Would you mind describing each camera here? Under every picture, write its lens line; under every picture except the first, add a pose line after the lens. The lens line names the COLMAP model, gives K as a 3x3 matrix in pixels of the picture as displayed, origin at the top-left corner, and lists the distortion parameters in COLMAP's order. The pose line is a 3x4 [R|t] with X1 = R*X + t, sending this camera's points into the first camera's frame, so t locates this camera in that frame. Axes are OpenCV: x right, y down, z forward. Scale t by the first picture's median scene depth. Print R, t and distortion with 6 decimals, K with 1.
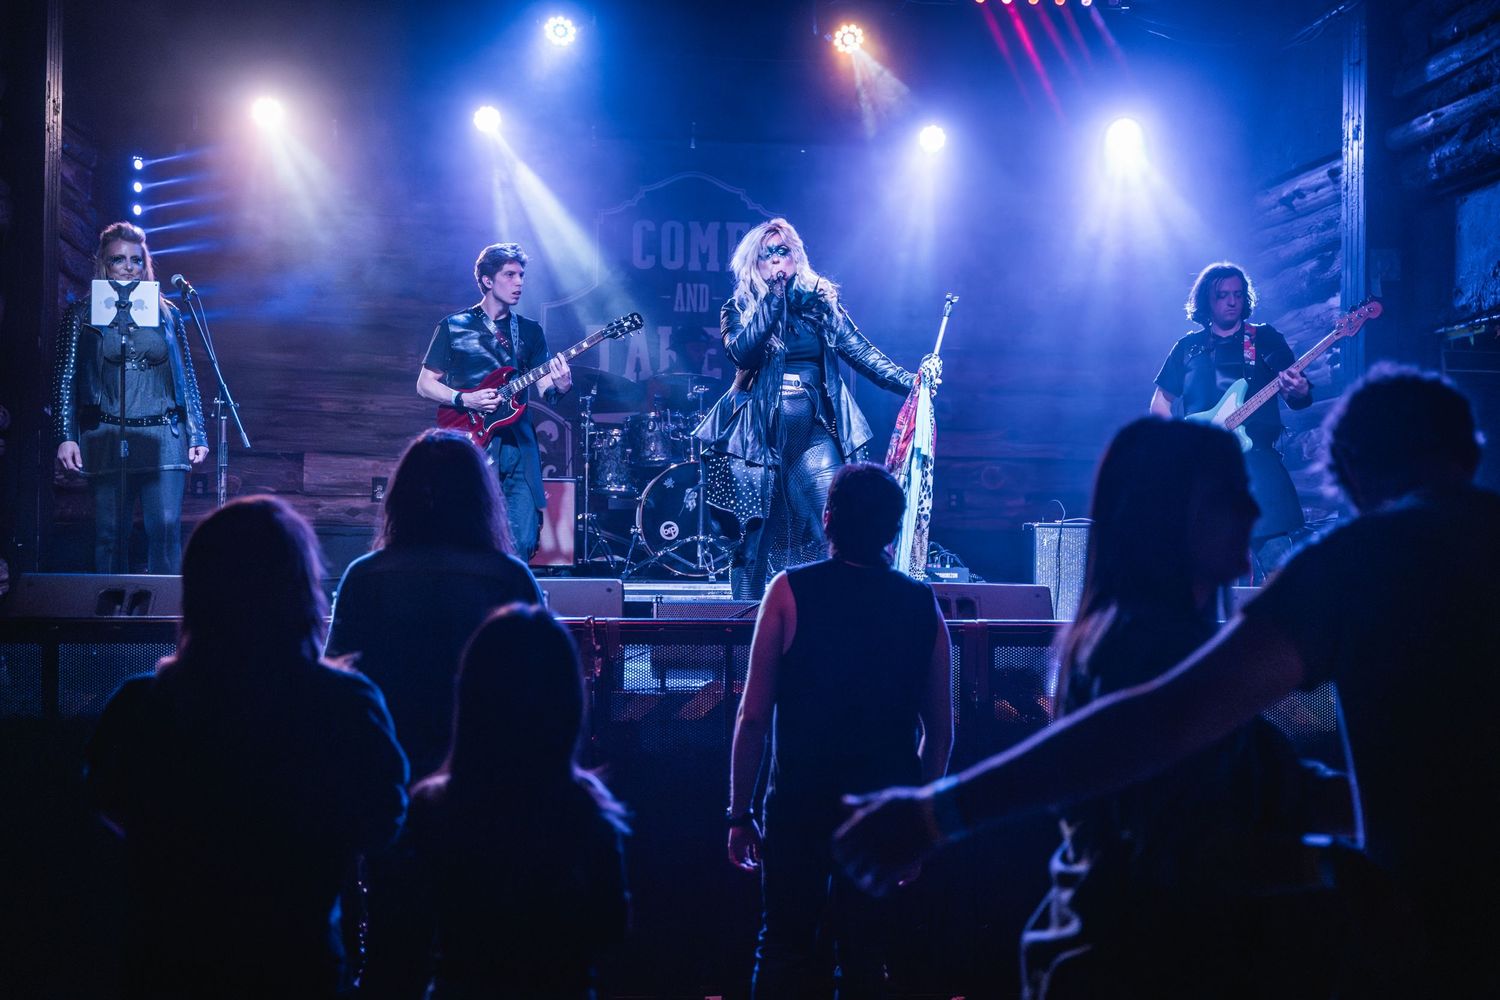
lens RADIAL K [[2144.7, 0, 754.3], [0, 2144.7, 488.0], [0, 0, 1]] dist [0.009534, 0.000000]
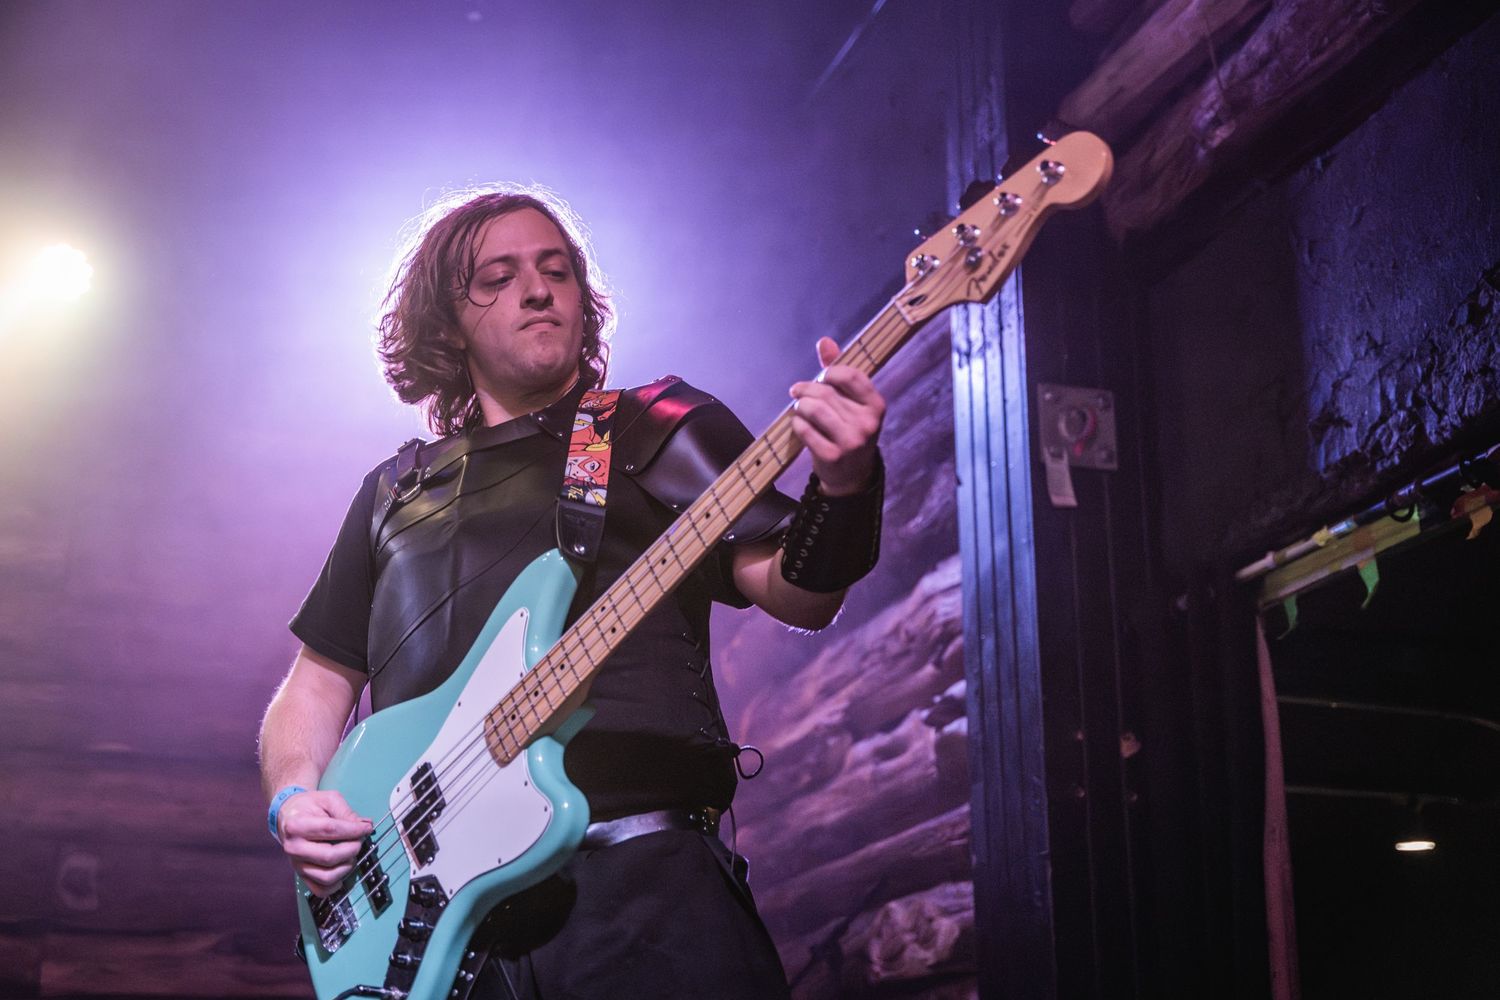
lens RADIAL K [[1997.4, 0, 759.9], [0, 1997.4, 504.3], [0, 0, 1]] dist [0.013529, 0.000000]
pose [[0.977282, 0.043580, 0.207416, 0.152148], [0.015150, 0.961765, -0.273457, 0.003518], [-0.211402, 0.270387, 0.939255, 0.623362]]
